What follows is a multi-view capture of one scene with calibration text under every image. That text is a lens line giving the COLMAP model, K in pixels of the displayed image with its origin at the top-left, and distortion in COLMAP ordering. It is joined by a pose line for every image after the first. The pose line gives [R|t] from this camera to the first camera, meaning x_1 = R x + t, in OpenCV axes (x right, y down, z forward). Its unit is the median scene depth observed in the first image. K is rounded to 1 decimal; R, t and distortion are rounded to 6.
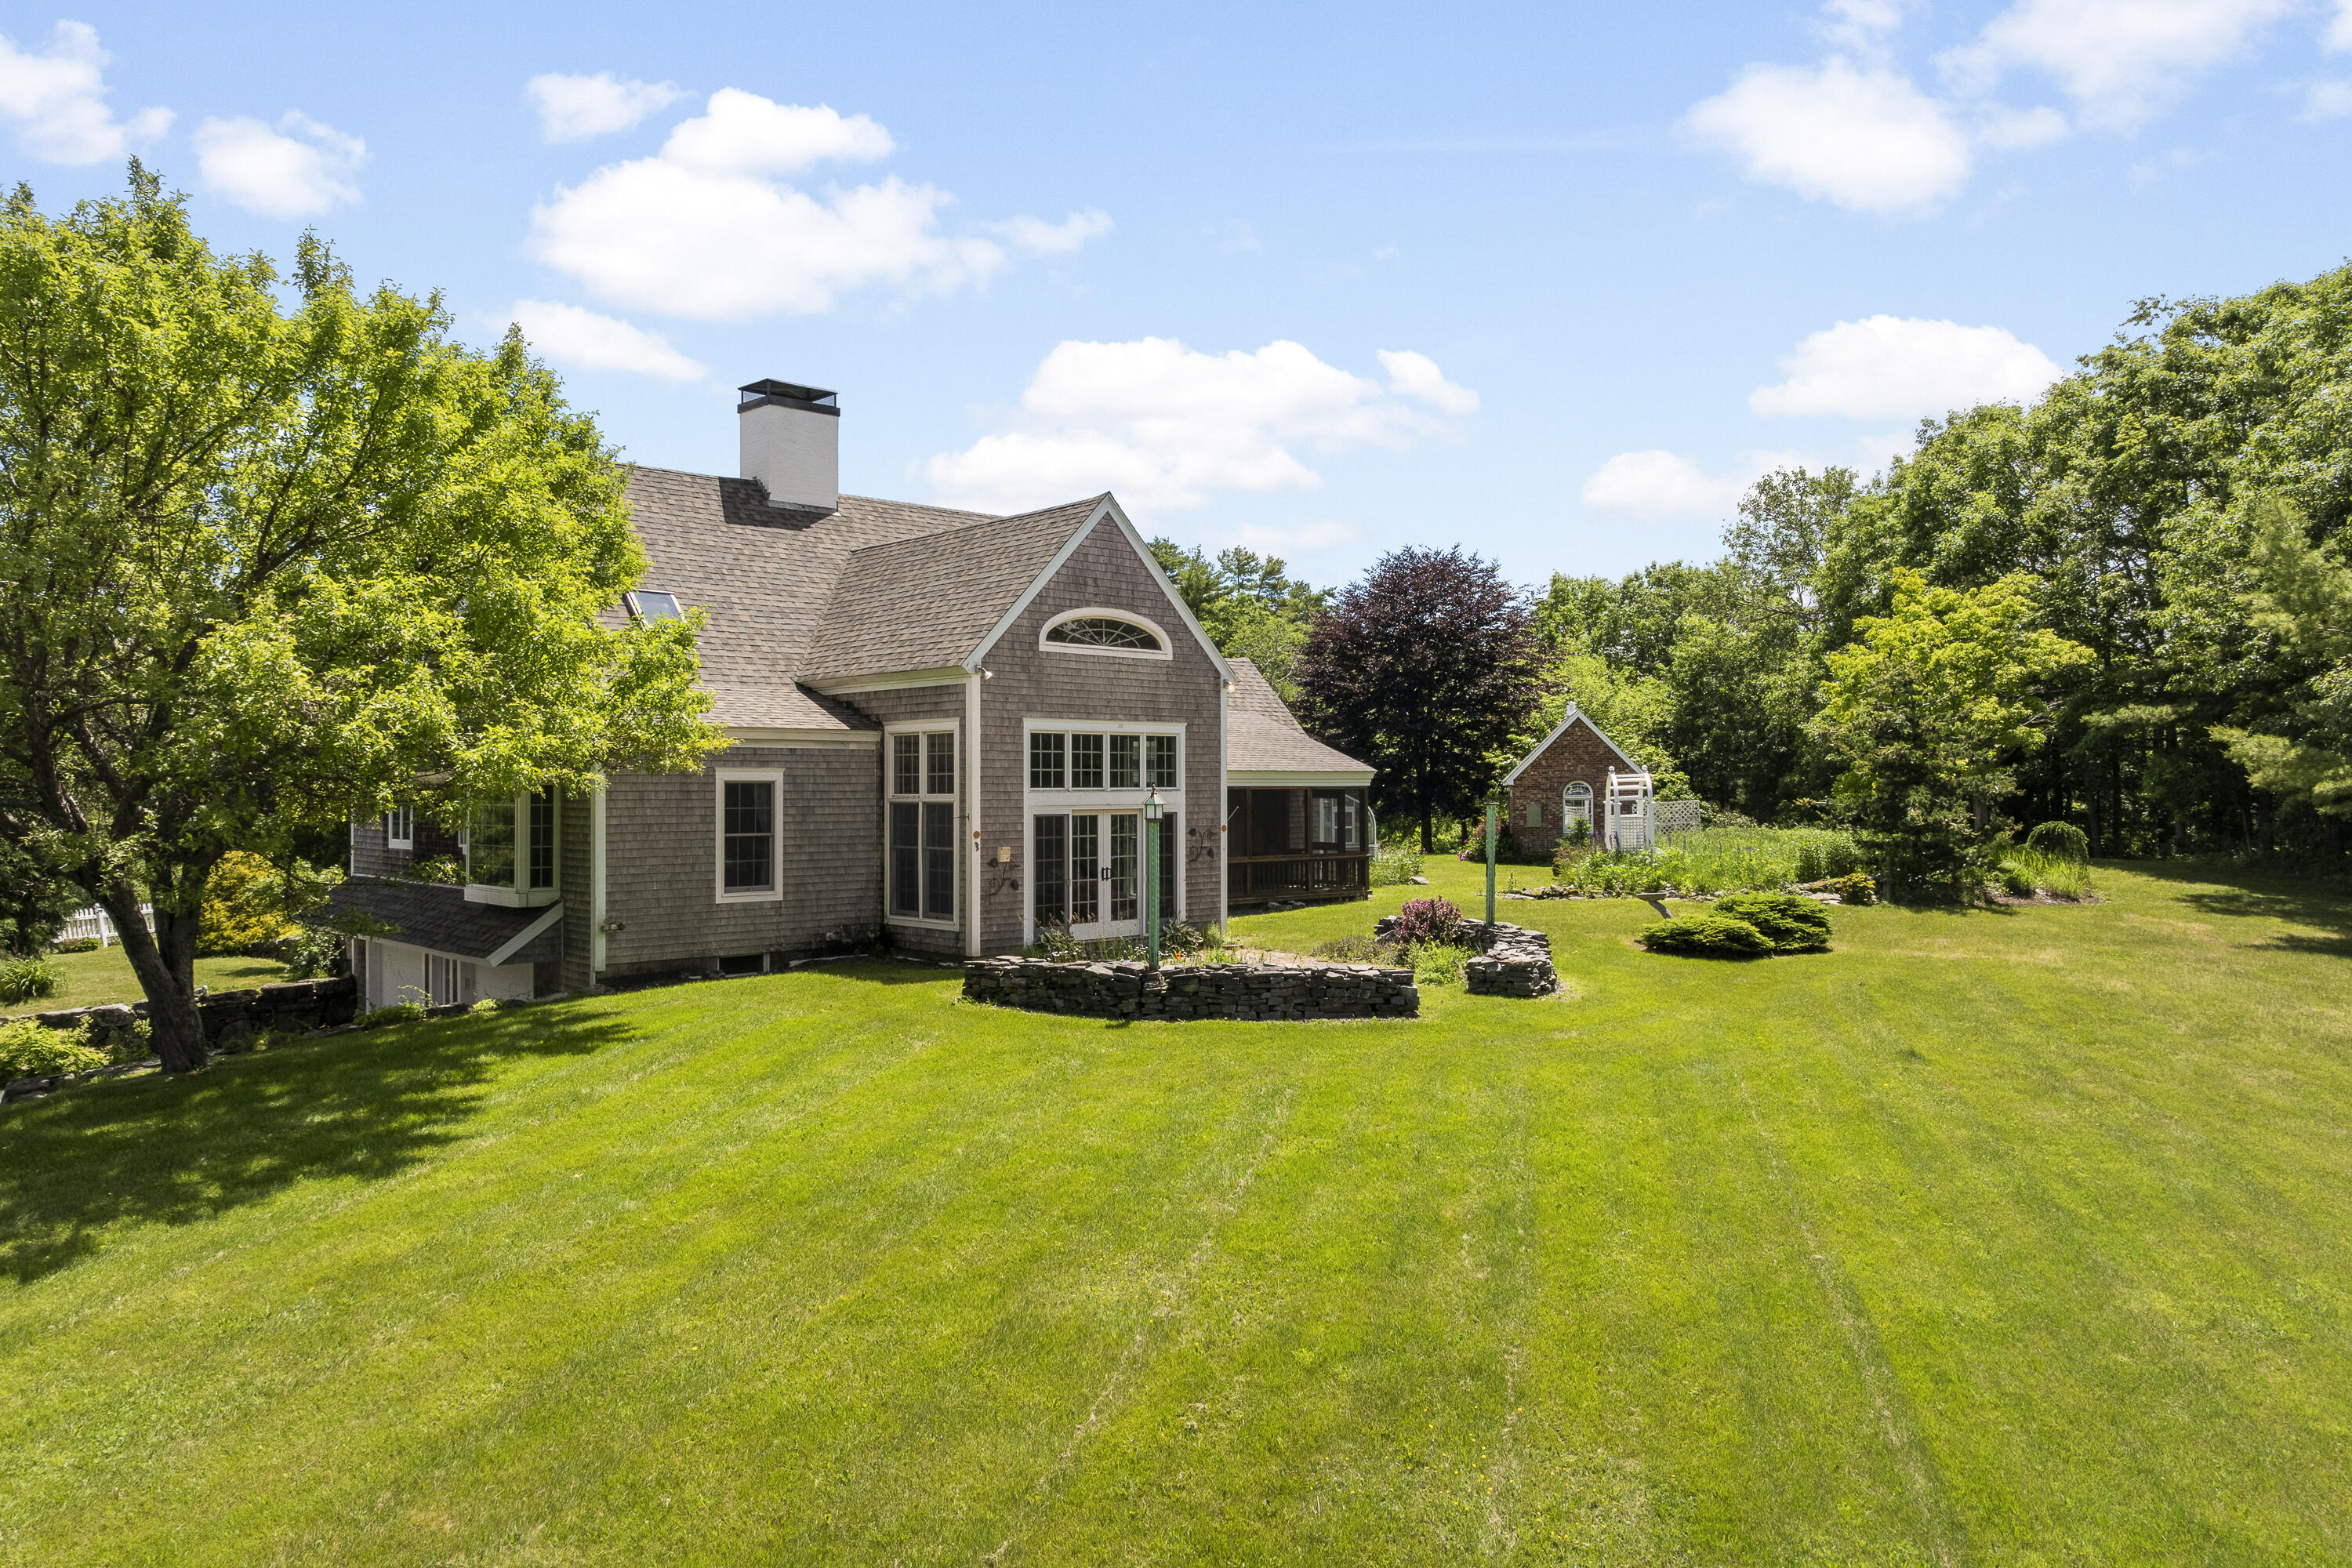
lens RADIAL K [[1637.2, 0, 1176.7], [0, 1637.2, 787.0], [0, 0, 1]] dist [-0.004415, -0.005552]
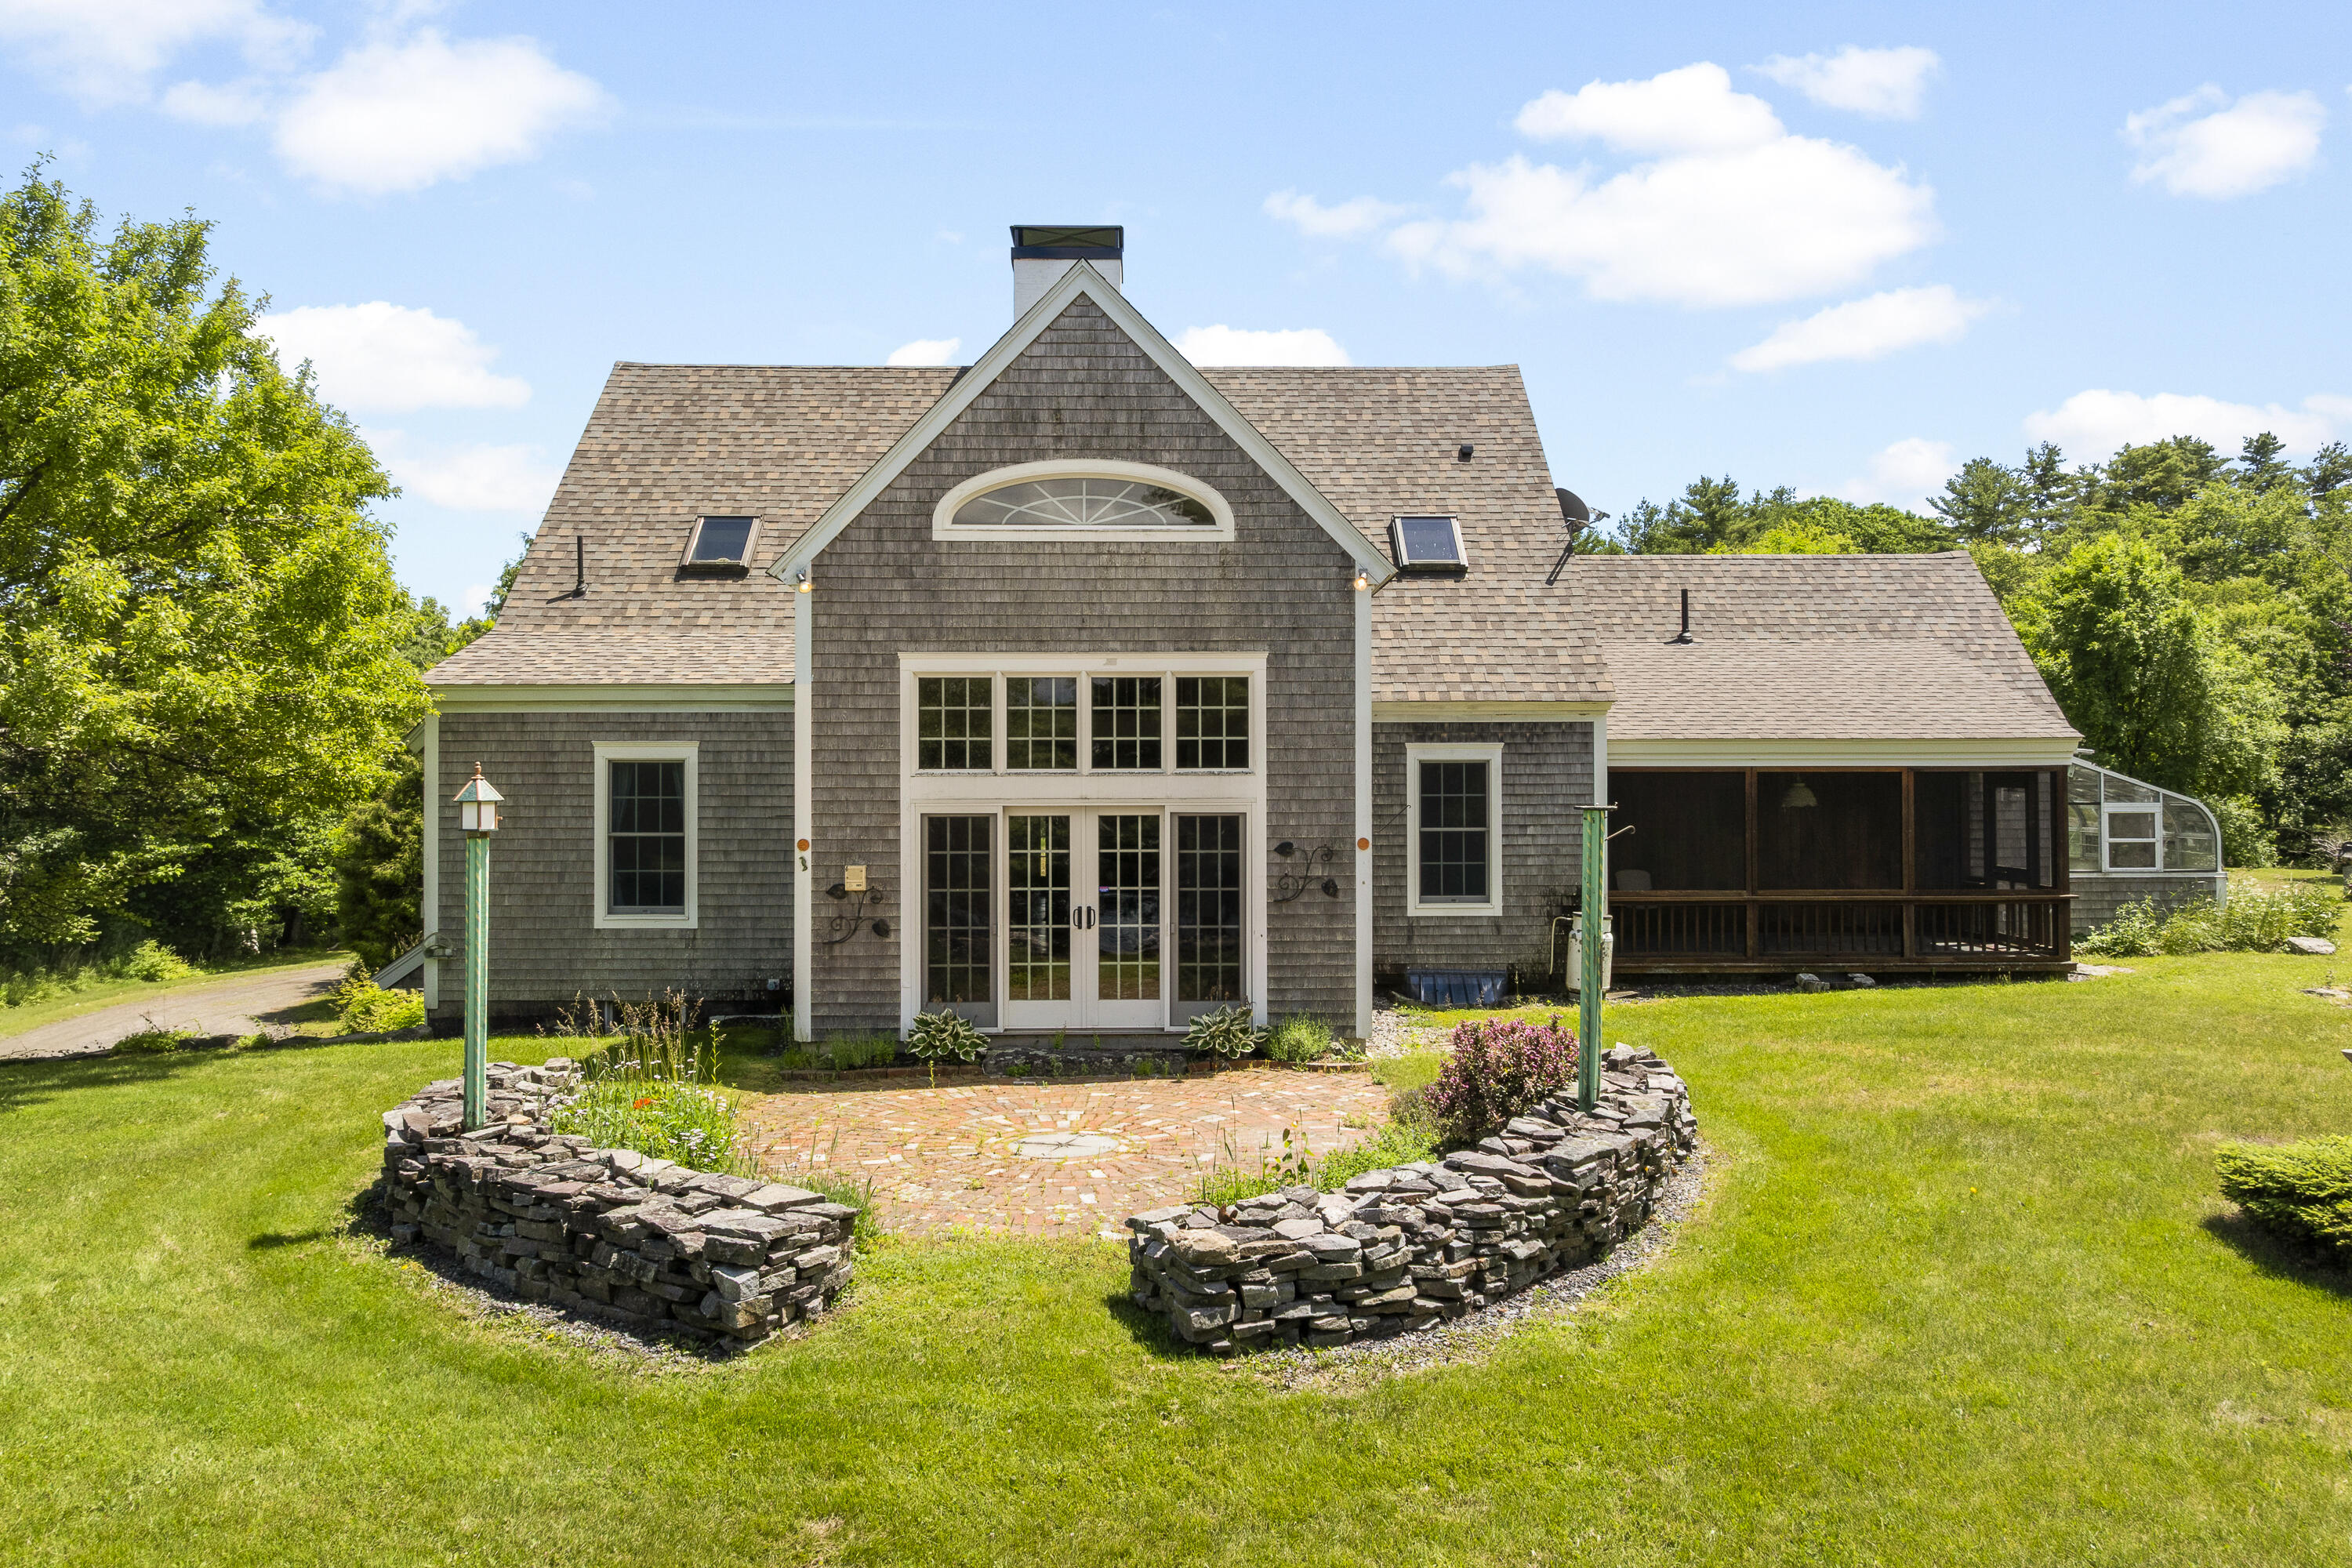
lens RADIAL K [[1637.2, 0, 1177.1], [0, 1637.2, 769.1], [0, 0, 1]] dist [-0.004415, -0.005552]
pose [[0.739332, 0.000507, -0.673340, 0.372577], [-0.000136, 1.000000, 0.000604, 0.000088], [0.673341, -0.000355, 0.739332, 0.596283]]
